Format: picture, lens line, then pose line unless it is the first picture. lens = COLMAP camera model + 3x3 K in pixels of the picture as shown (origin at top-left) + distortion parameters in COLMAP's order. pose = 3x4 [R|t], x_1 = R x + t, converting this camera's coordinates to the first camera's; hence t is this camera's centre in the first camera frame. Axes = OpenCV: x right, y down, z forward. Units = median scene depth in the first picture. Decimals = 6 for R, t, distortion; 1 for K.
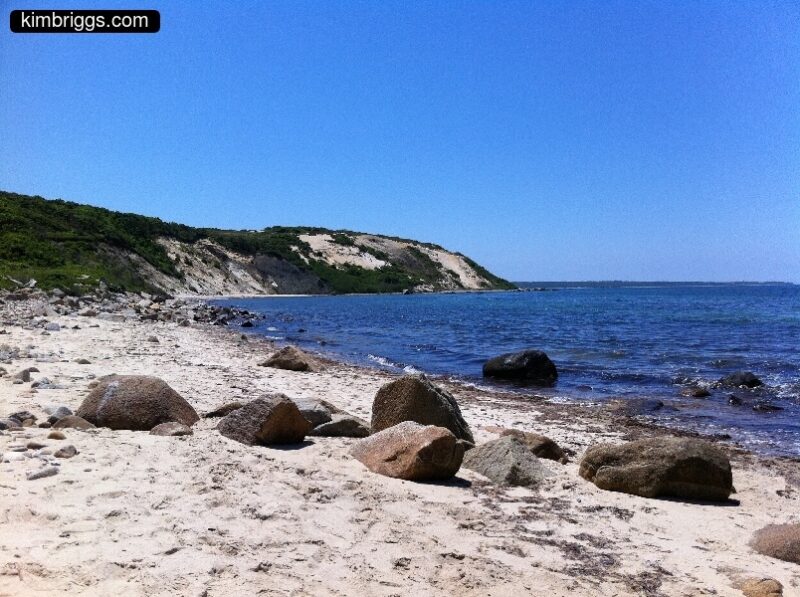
lens RADIAL K [[704.0, 0, 400.0], [0, 704.0, 298.5], [0, 0, 1]] dist [-0.008372, -0.014026]
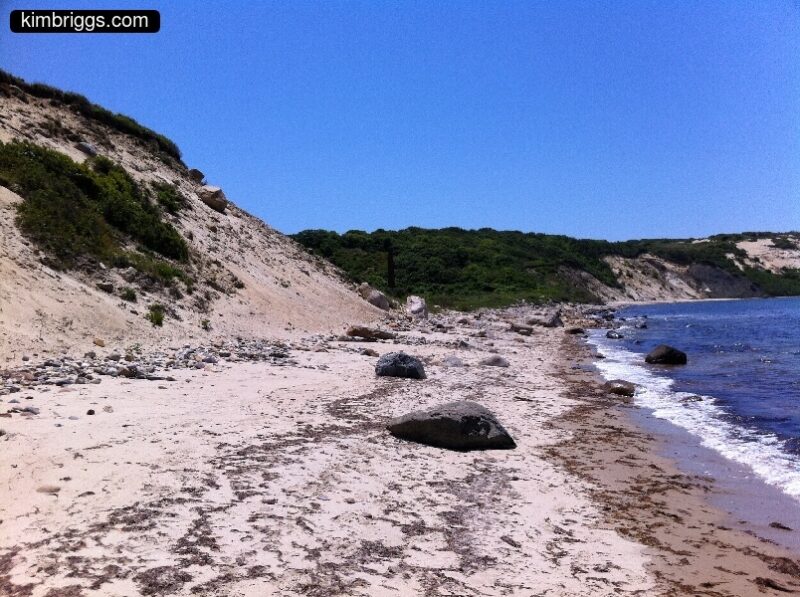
lens RADIAL K [[704.0, 0, 400.0], [0, 704.0, 298.5], [0, 0, 1]] dist [-0.008372, -0.014026]
pose [[0.800704, -0.027780, -0.598415, 0.125195], [0.023452, 0.999612, -0.015025, -0.001115], [0.598601, -0.002004, 0.801045, -0.252038]]
